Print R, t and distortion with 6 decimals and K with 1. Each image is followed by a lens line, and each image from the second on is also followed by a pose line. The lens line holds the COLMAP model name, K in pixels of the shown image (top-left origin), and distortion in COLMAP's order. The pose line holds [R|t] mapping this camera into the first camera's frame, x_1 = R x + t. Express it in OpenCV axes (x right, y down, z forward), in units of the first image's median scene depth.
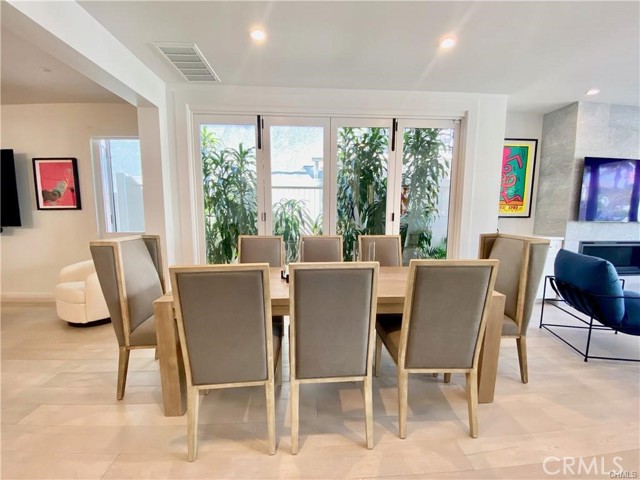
lens RADIAL K [[263.2, 0, 320.5], [0, 263.2, 241.8], [0, 0, 1]] dist [-0.022770, -0.001267]
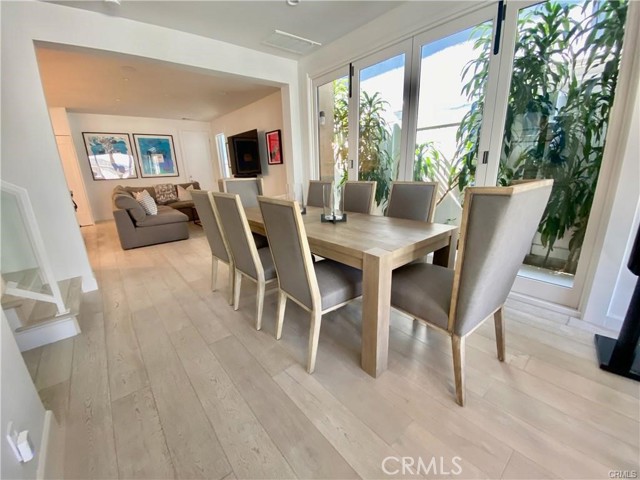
lens RADIAL K [[263.2, 0, 315.2], [0, 263.2, 240.1], [0, 0, 1]] dist [-0.022770, -0.001267]
pose [[0.588367, 0.184624, -0.787235, 0.561814], [-0.038496, 0.978876, 0.200796, 0.005115], [0.807677, -0.087837, 0.583046, 0.192743]]
